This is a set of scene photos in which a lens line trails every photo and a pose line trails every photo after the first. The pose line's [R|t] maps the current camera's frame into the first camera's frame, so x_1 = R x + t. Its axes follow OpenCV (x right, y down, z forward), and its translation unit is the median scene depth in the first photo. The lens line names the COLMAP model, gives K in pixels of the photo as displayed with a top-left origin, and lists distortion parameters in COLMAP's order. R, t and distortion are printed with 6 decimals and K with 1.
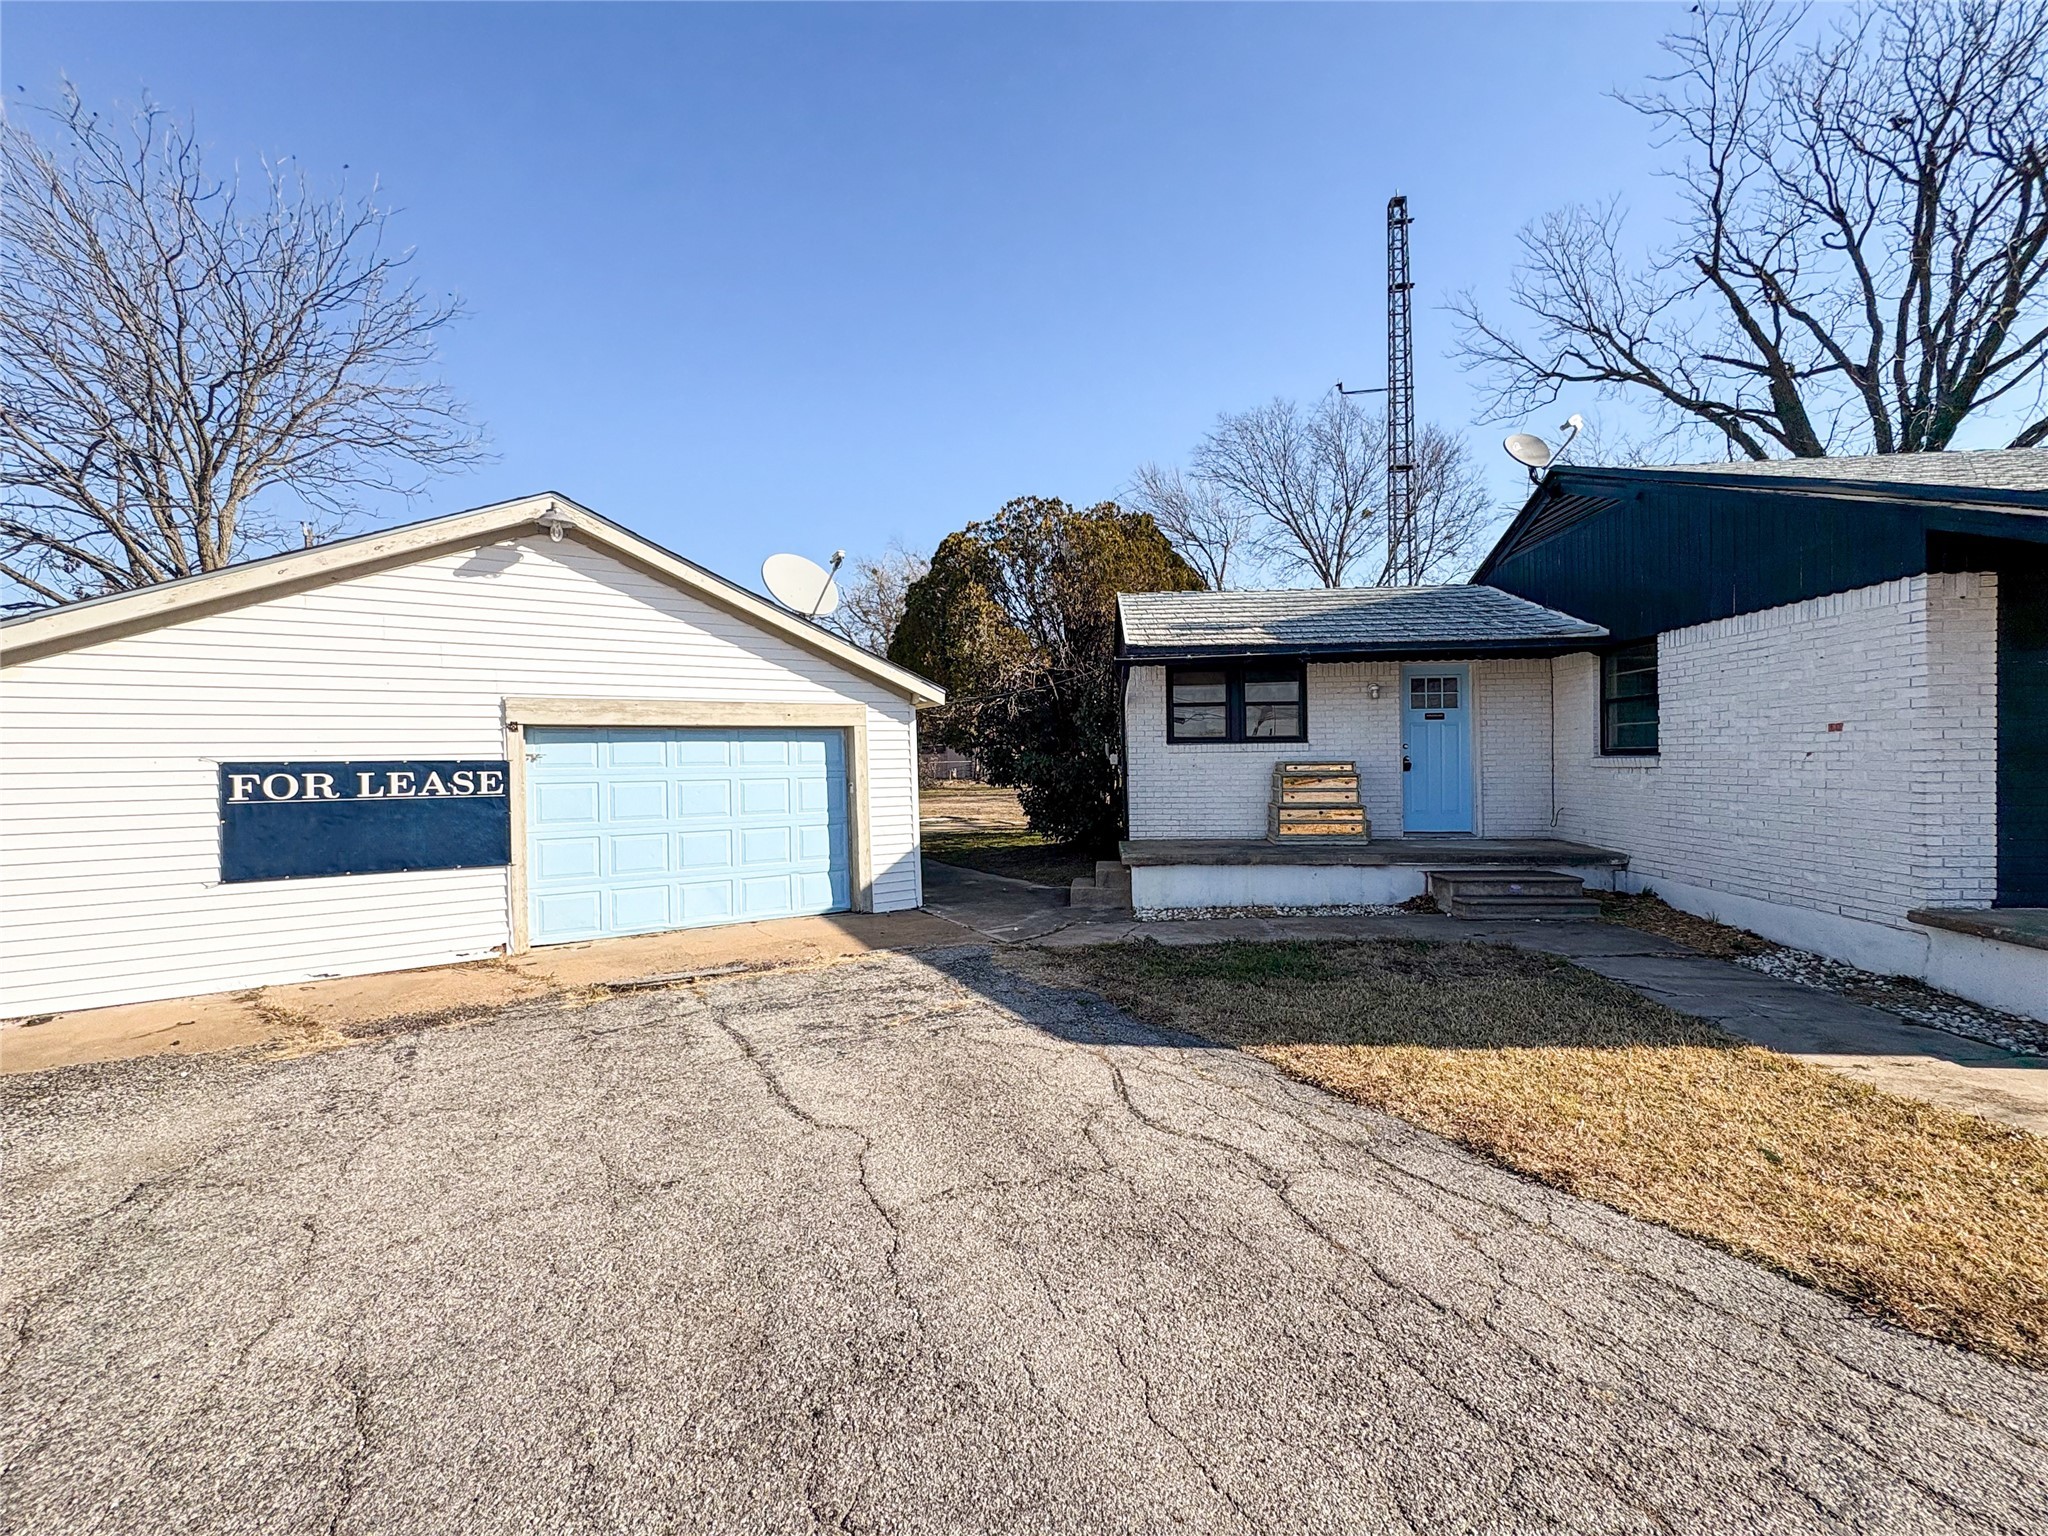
lens RADIAL K [[815.7, 0, 1021.2], [0, 815.7, 767.2], [0, 0, 1]] dist [0.002395, -0.000312]
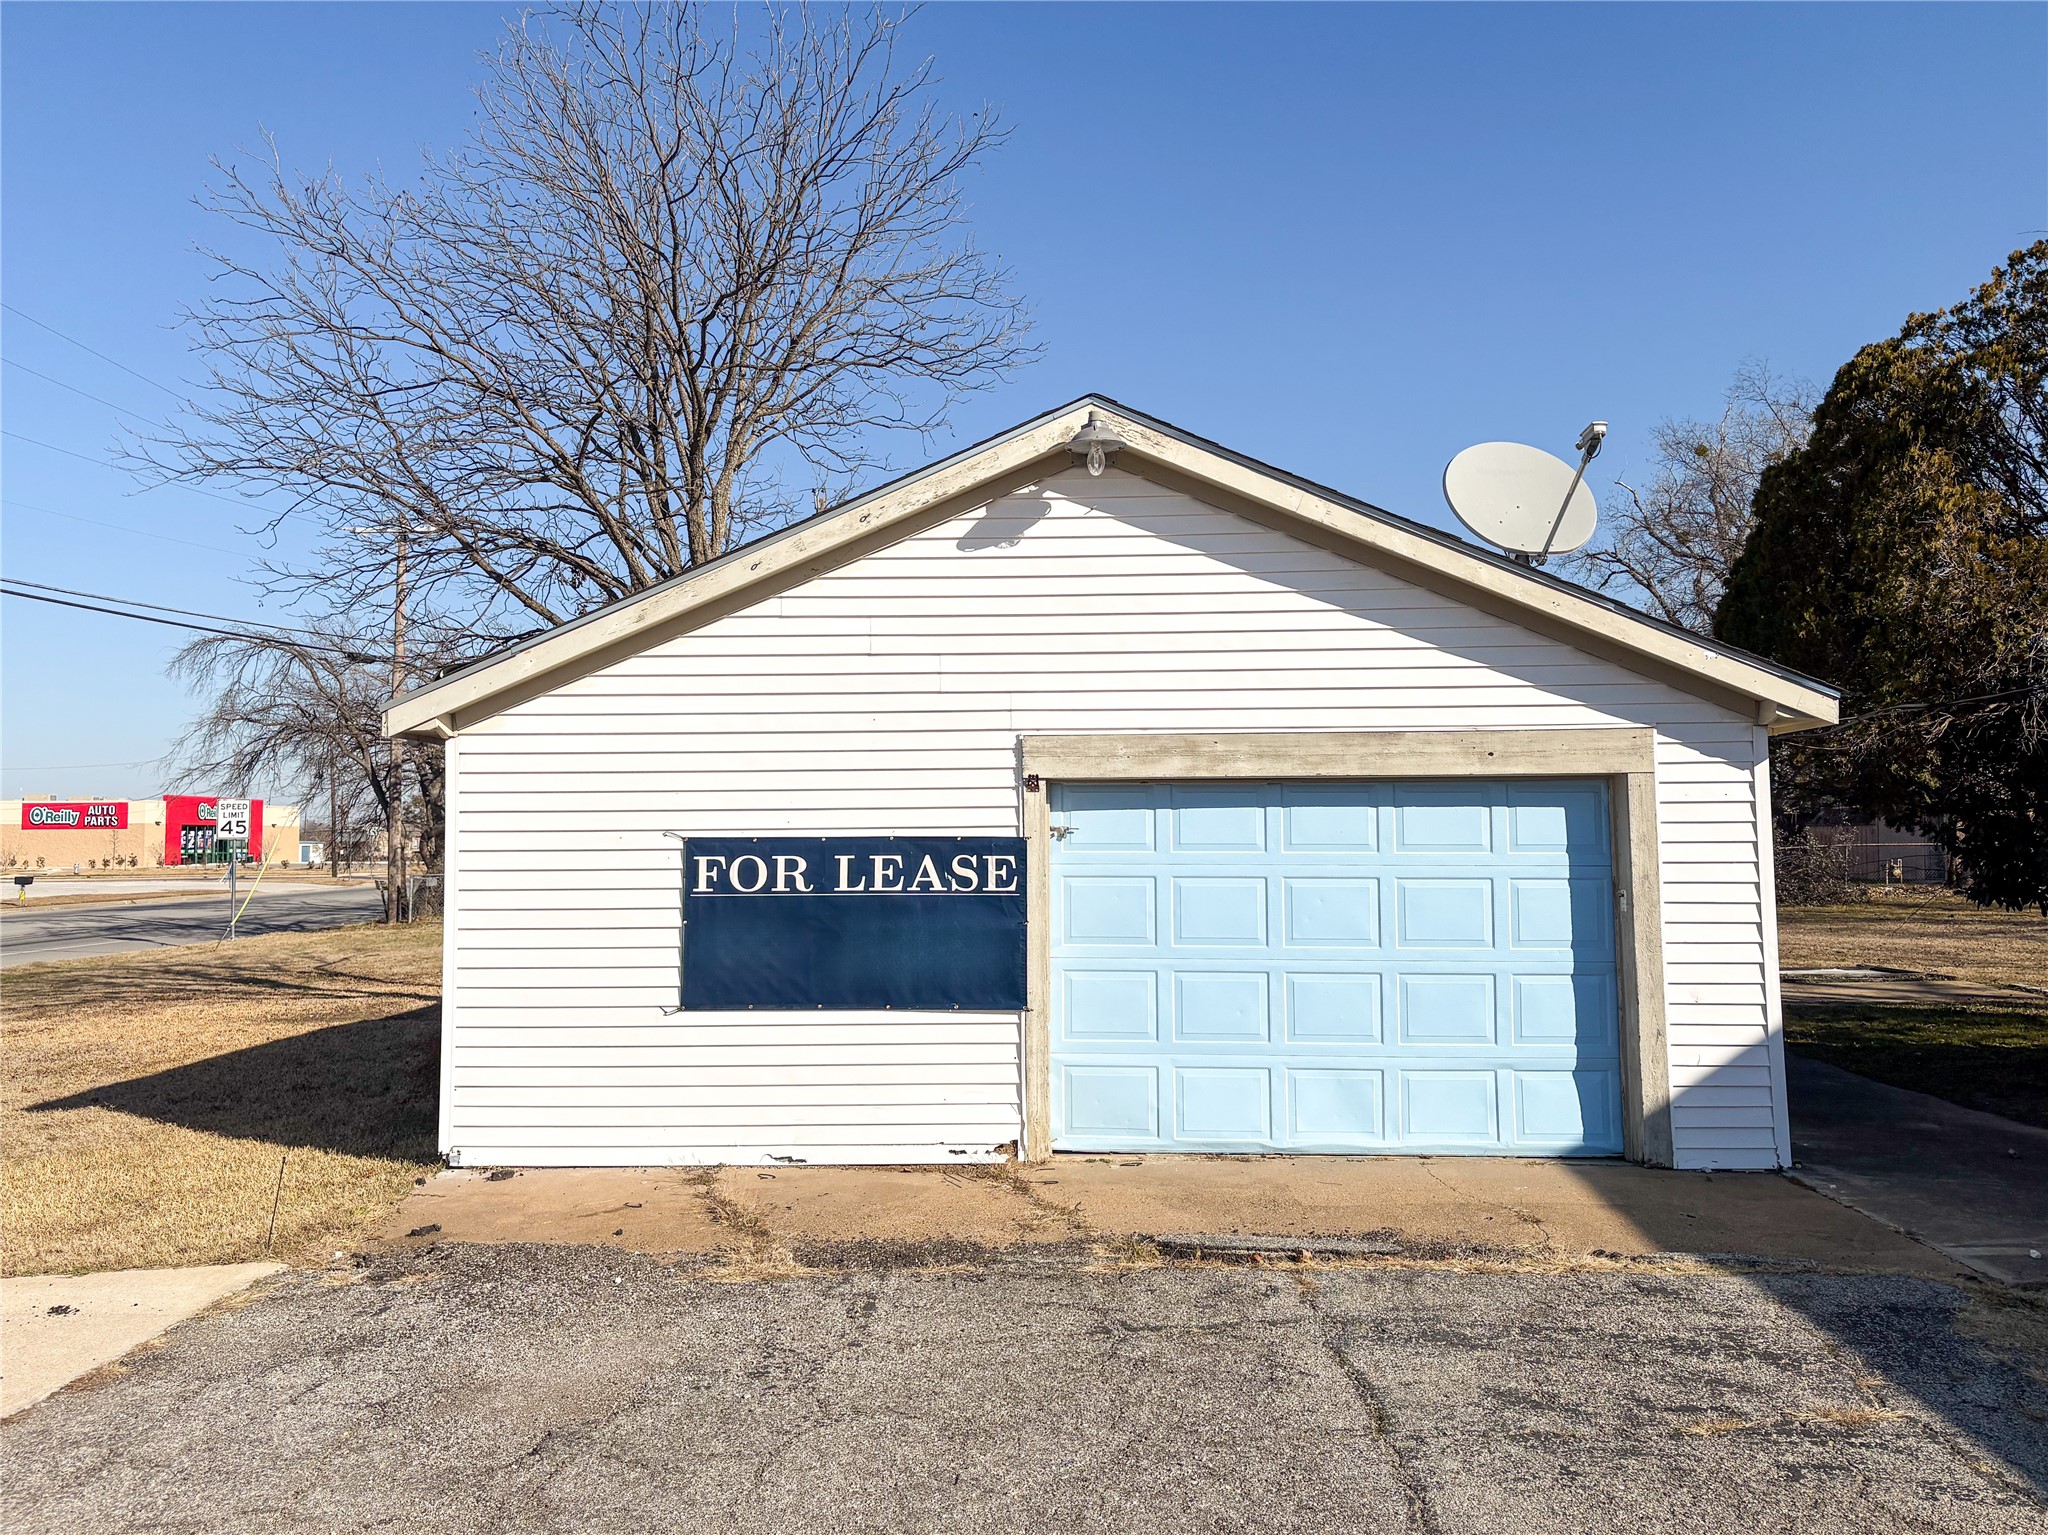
lens RADIAL K [[1558.6, 0, 1014.9], [0, 1558.6, 754.4], [0, 0, 1]] dist [0.051924, -0.044125]
pose [[0.827704, -0.019738, -0.560818, 0.019204], [-0.013580, 0.998384, -0.055181, -0.005439], [0.561001, 0.053289, 0.826098, 0.021384]]
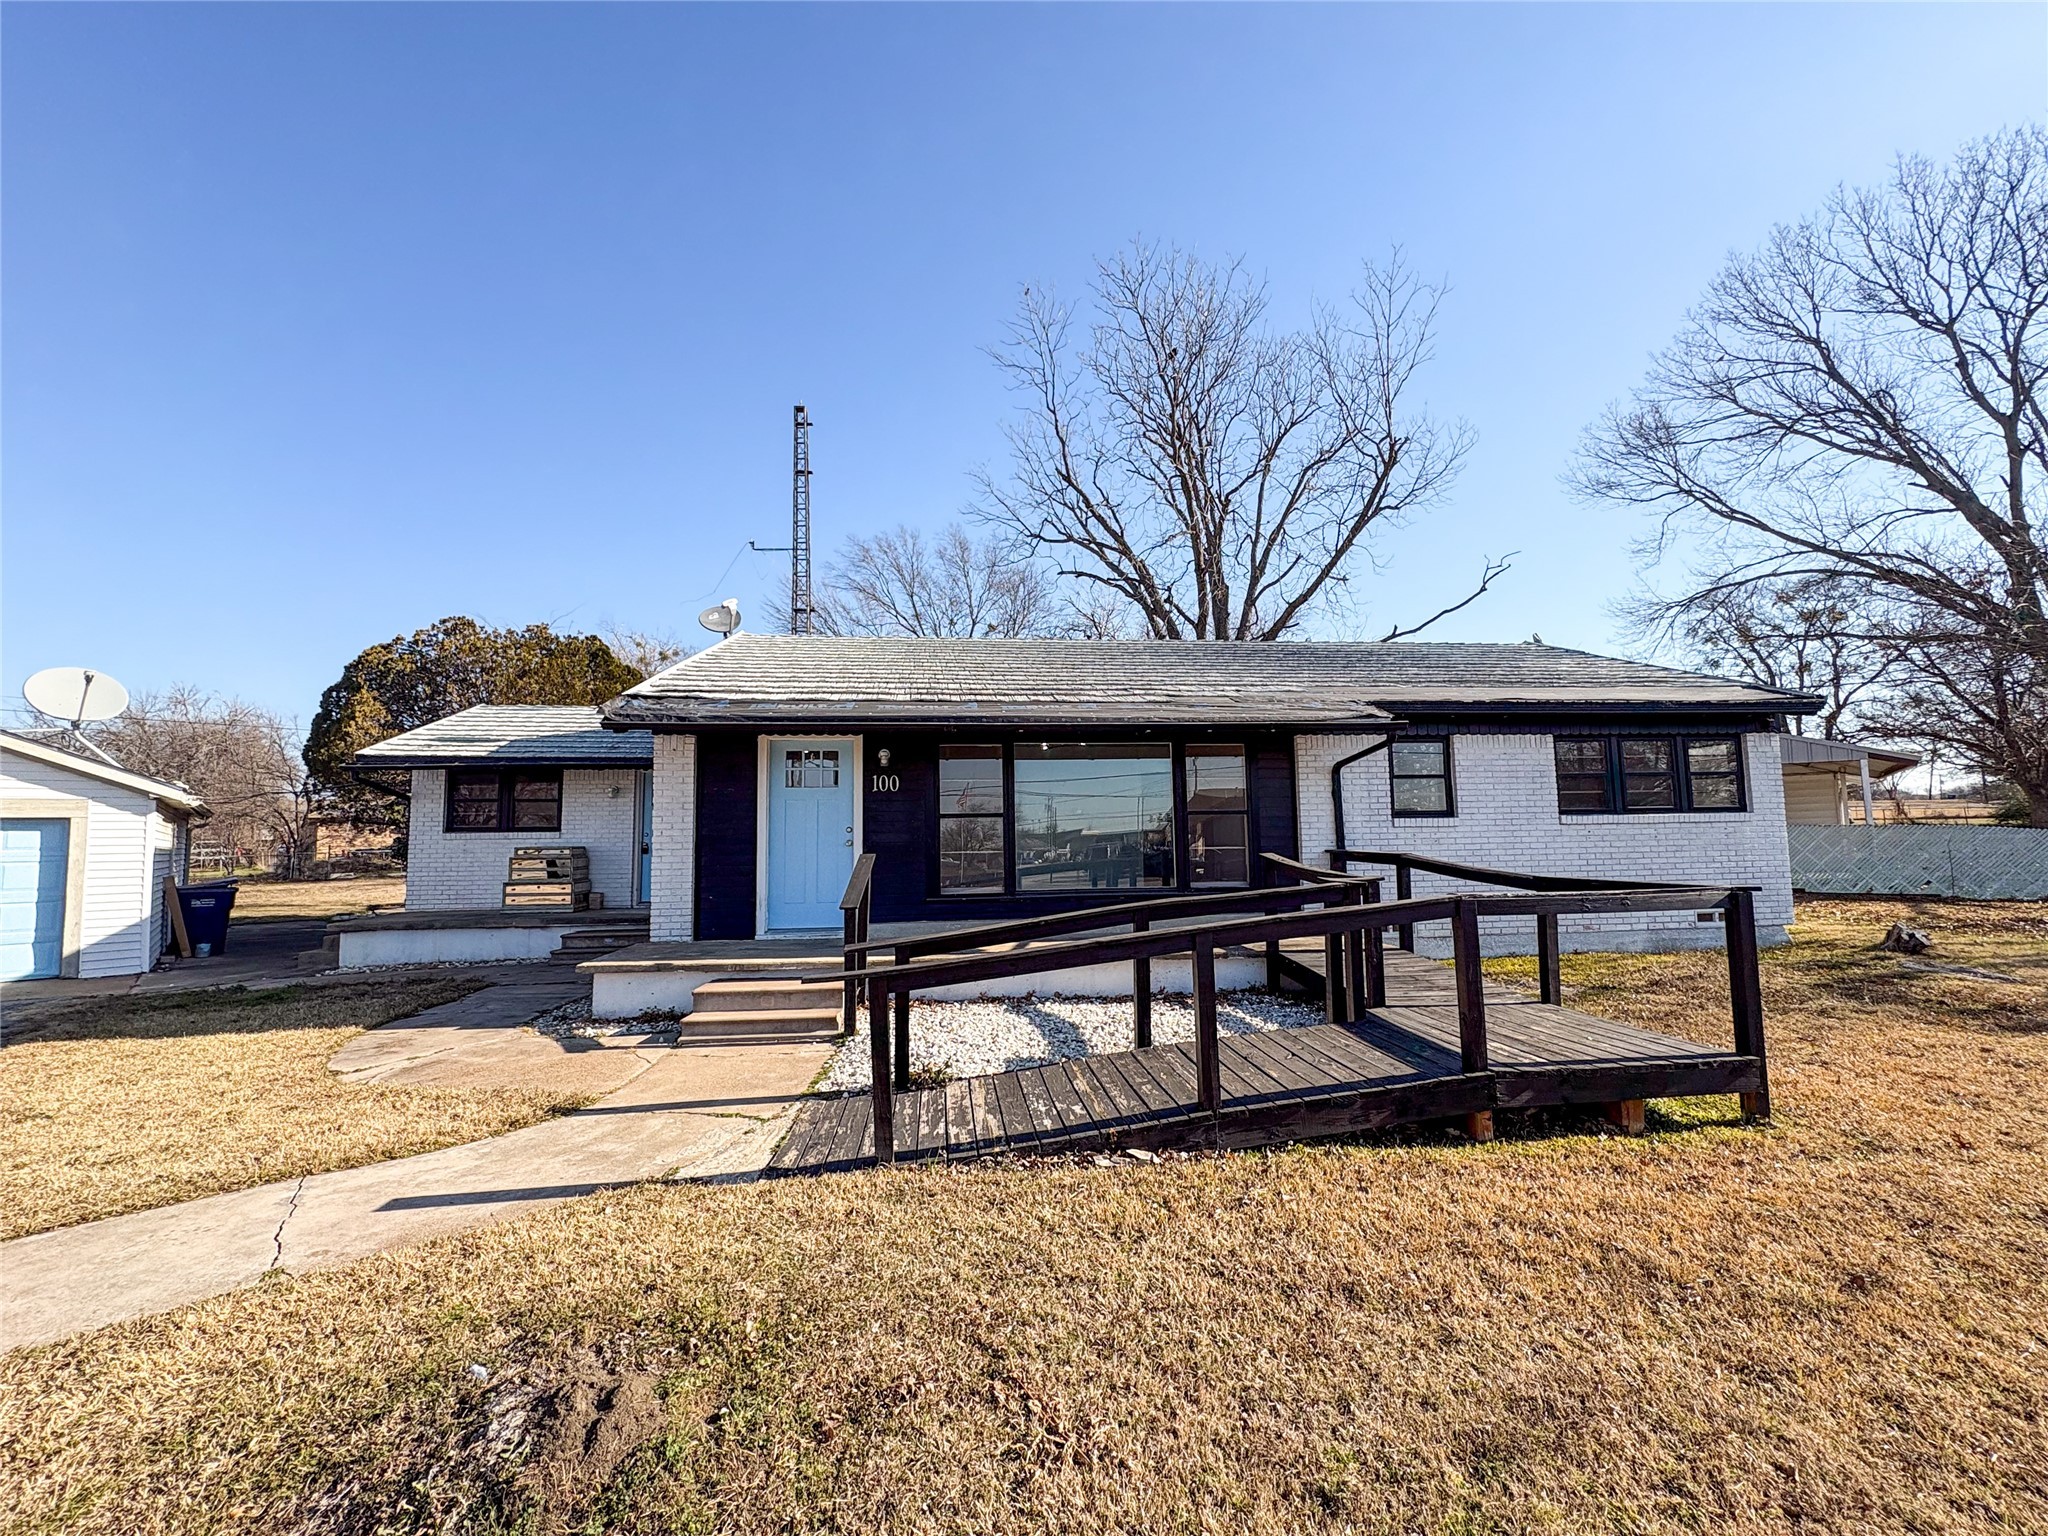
lens RADIAL K [[815.7, 0, 1024.9], [0, 815.7, 765.5], [0, 0, 1]] dist [0.002395, -0.000312]
pose [[0.979366, 0.019406, 0.201160, 0.954799], [0.000460, 0.995163, -0.098239, -0.008721], [-0.202093, 0.096305, 0.974620, -0.466537]]
